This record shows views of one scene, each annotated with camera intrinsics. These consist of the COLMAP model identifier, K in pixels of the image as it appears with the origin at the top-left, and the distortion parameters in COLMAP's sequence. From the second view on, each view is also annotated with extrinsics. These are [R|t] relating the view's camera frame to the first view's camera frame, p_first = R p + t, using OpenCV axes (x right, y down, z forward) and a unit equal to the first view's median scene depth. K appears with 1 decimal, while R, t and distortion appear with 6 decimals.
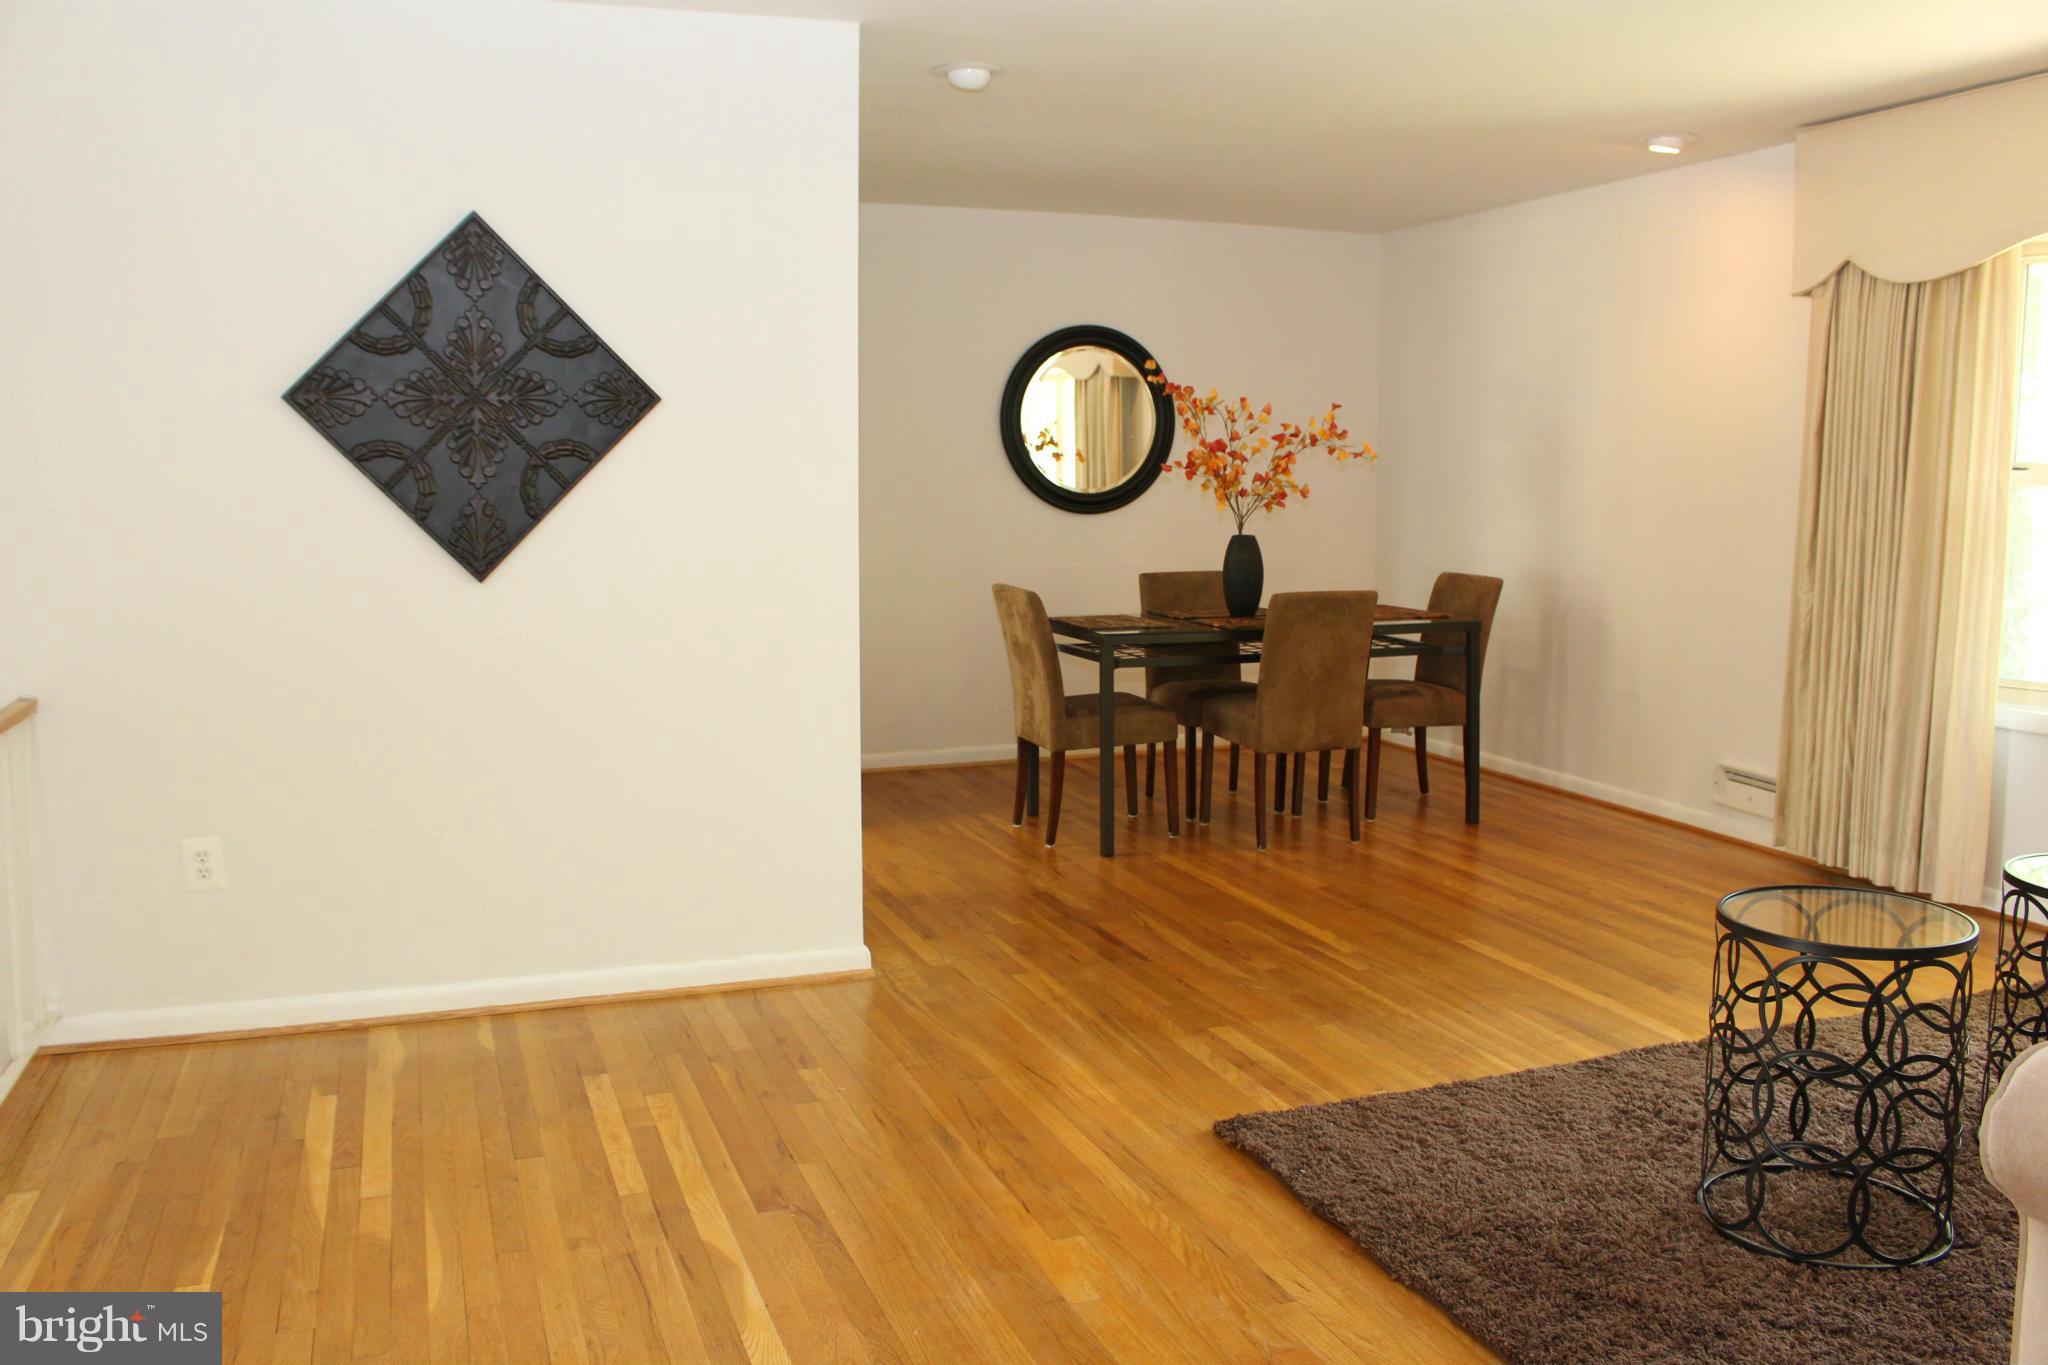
lens RADIAL K [[1685.3, 0, 1018.3], [0, 1685.3, 672.0], [0, 0, 1]] dist [-0.107156, 0.016228]
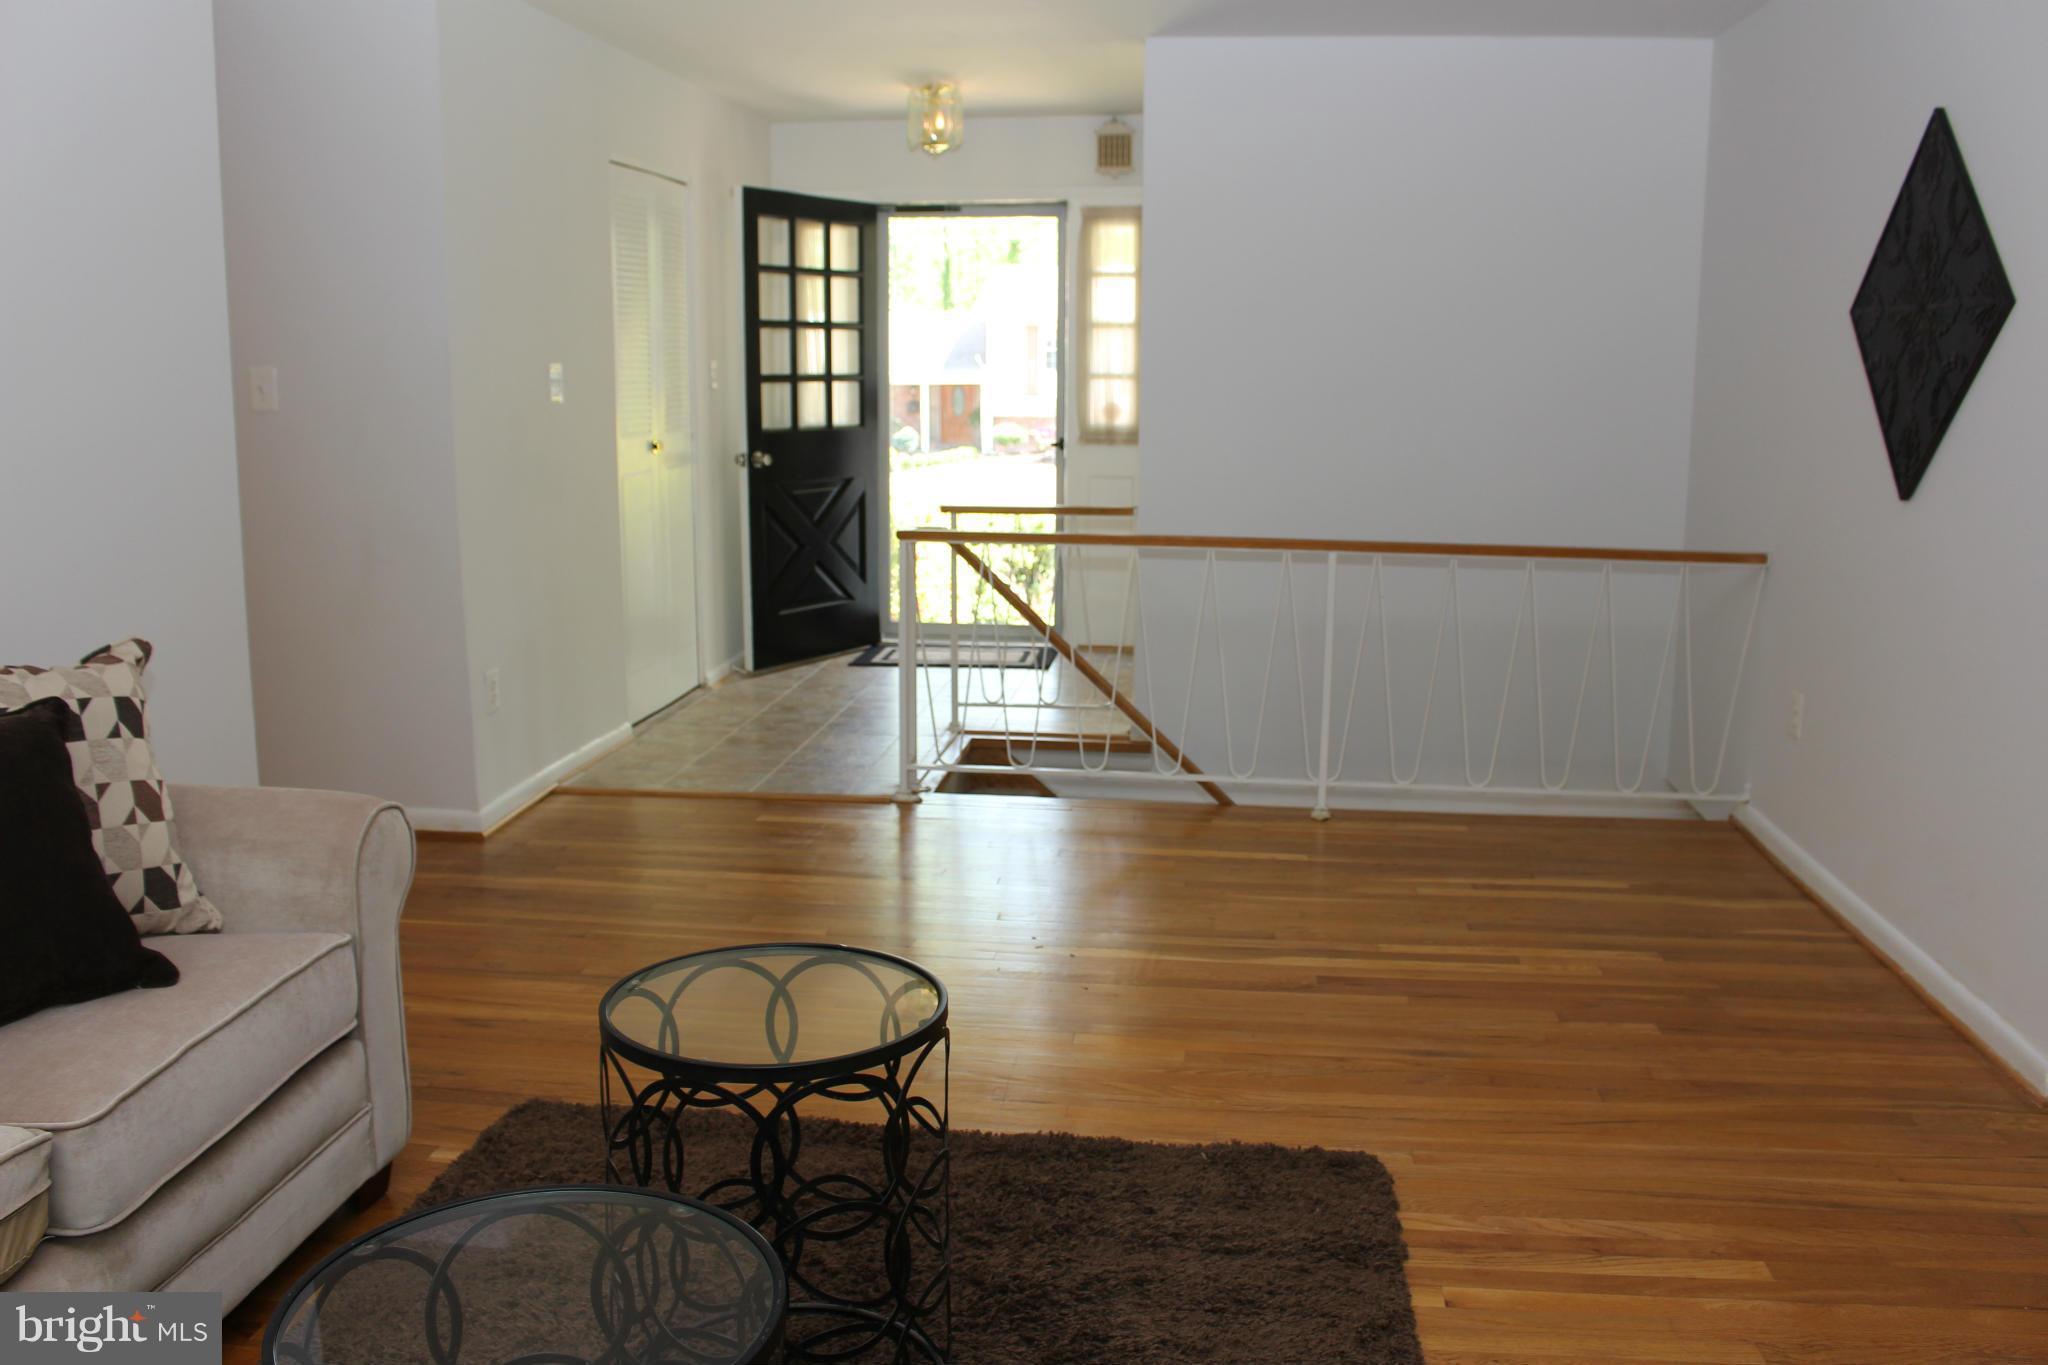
lens RADIAL K [[1685.3, 0, 1025.4], [0, 1685.3, 672.3], [0, 0, 1]] dist [-0.107156, 0.016228]
pose [[-0.447281, 0.154261, -0.880990, 0.706681], [-0.119612, 0.965848, 0.229847, -0.104572], [0.886359, 0.208184, -0.413554, 0.910463]]
